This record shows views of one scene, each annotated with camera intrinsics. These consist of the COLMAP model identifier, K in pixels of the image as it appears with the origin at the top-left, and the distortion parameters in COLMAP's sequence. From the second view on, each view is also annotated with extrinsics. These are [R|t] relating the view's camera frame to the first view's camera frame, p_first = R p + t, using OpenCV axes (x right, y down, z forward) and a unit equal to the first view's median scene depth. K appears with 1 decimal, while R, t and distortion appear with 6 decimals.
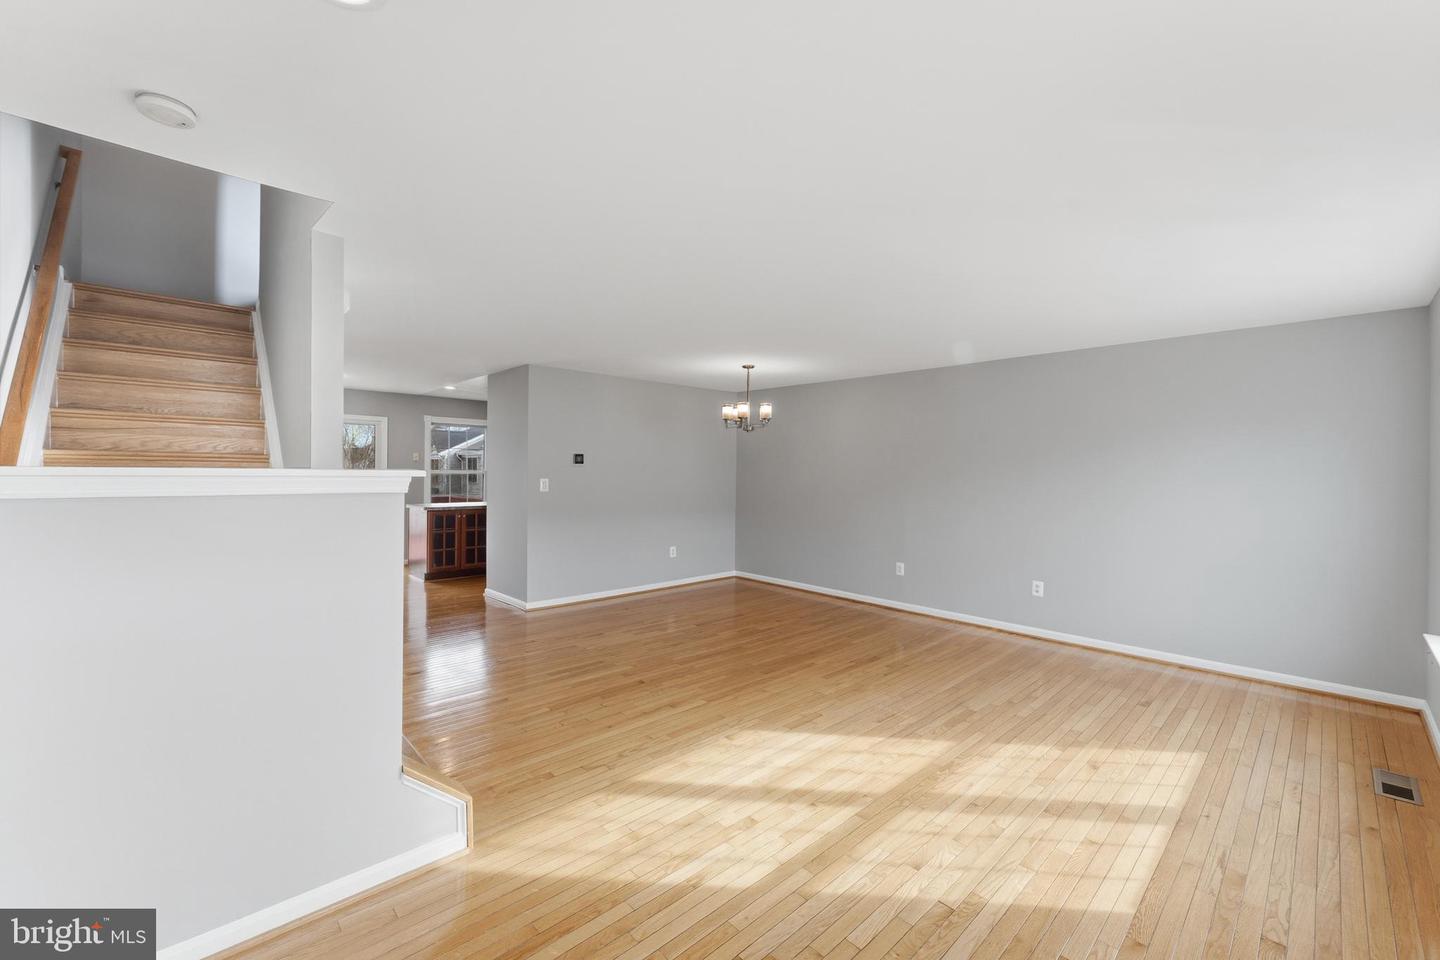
lens RADIAL K [[583.0, 0, 728.7], [0, 583.0, 464.3], [0, 0, 1]] dist [-0.001764, -0.000333]
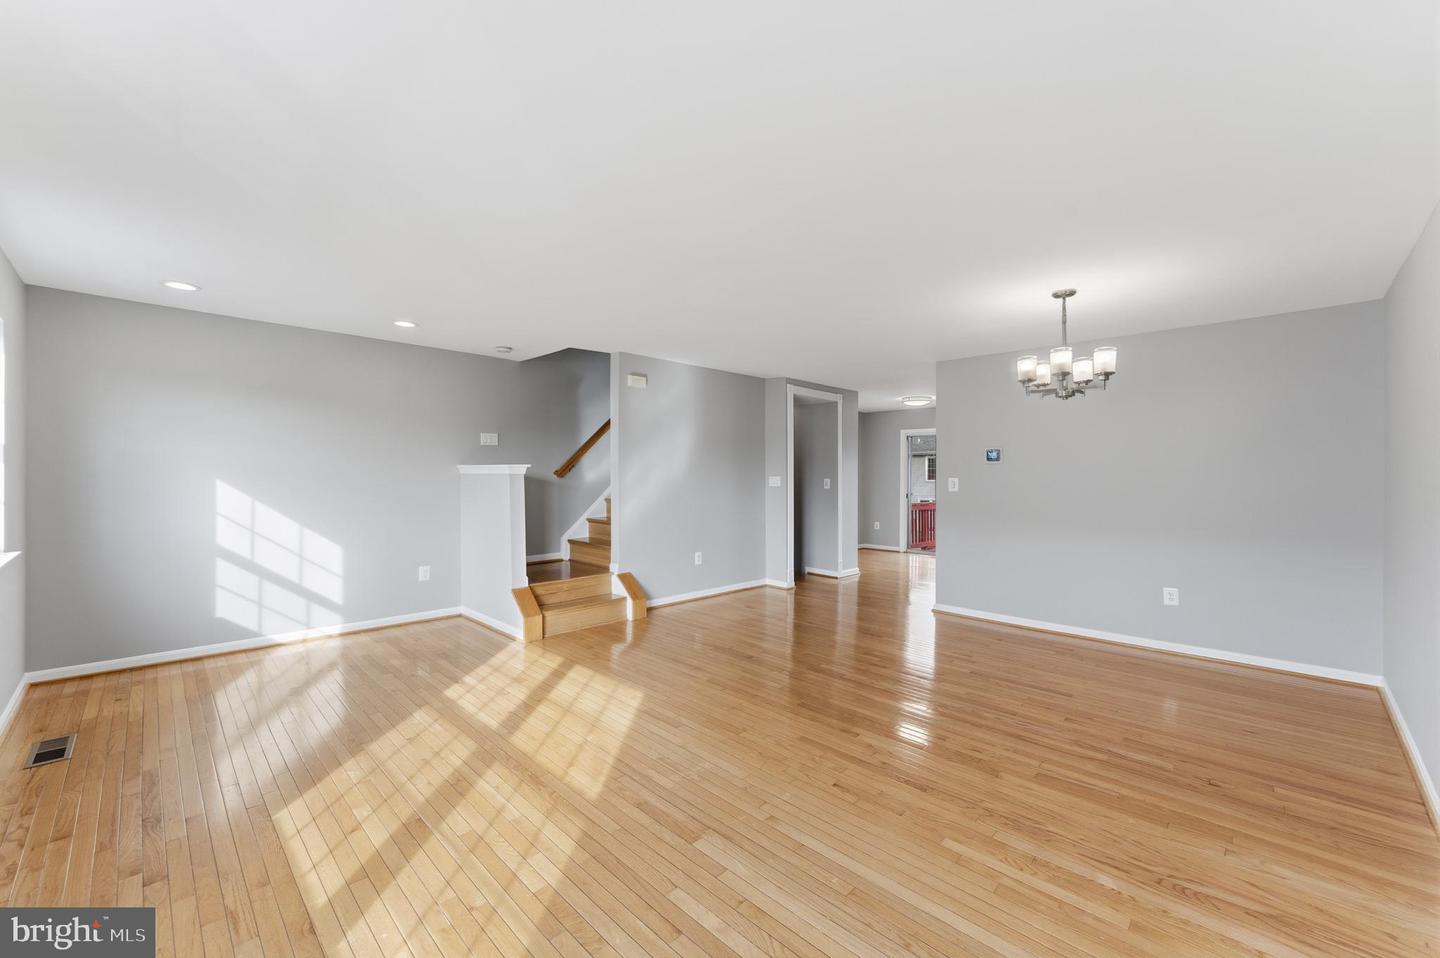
lens RADIAL K [[583.0, 0, 728.7], [0, 583.0, 463.3], [0, 0, 1]] dist [-0.001764, -0.000333]
pose [[0.028858, -0.033845, -0.999010, 1.224233], [0.004312, 0.999422, -0.033735, 0.061463], [0.999574, -0.003334, 0.028987, 1.203220]]
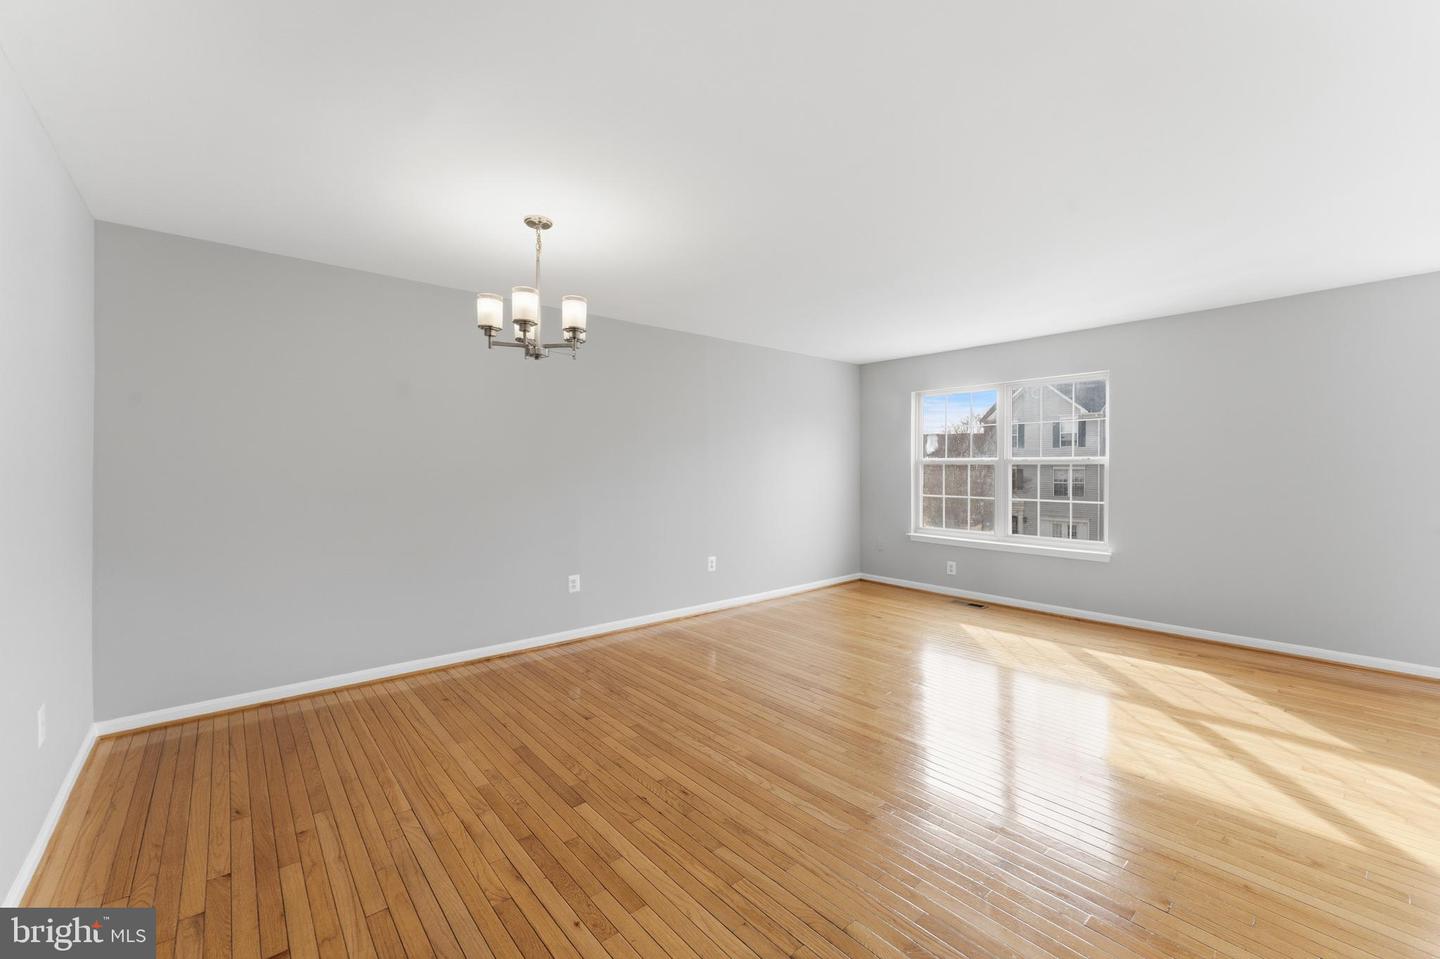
lens RADIAL K [[583.0, 0, 728.7], [0, 583.0, 463.8], [0, 0, 1]] dist [-0.001764, -0.000333]
pose [[0.058651, -0.008859, 0.998239, -0.833686], [-0.007797, 0.999926, 0.009333, 0.049612], [-0.998248, -0.008330, 0.058578, 1.561726]]
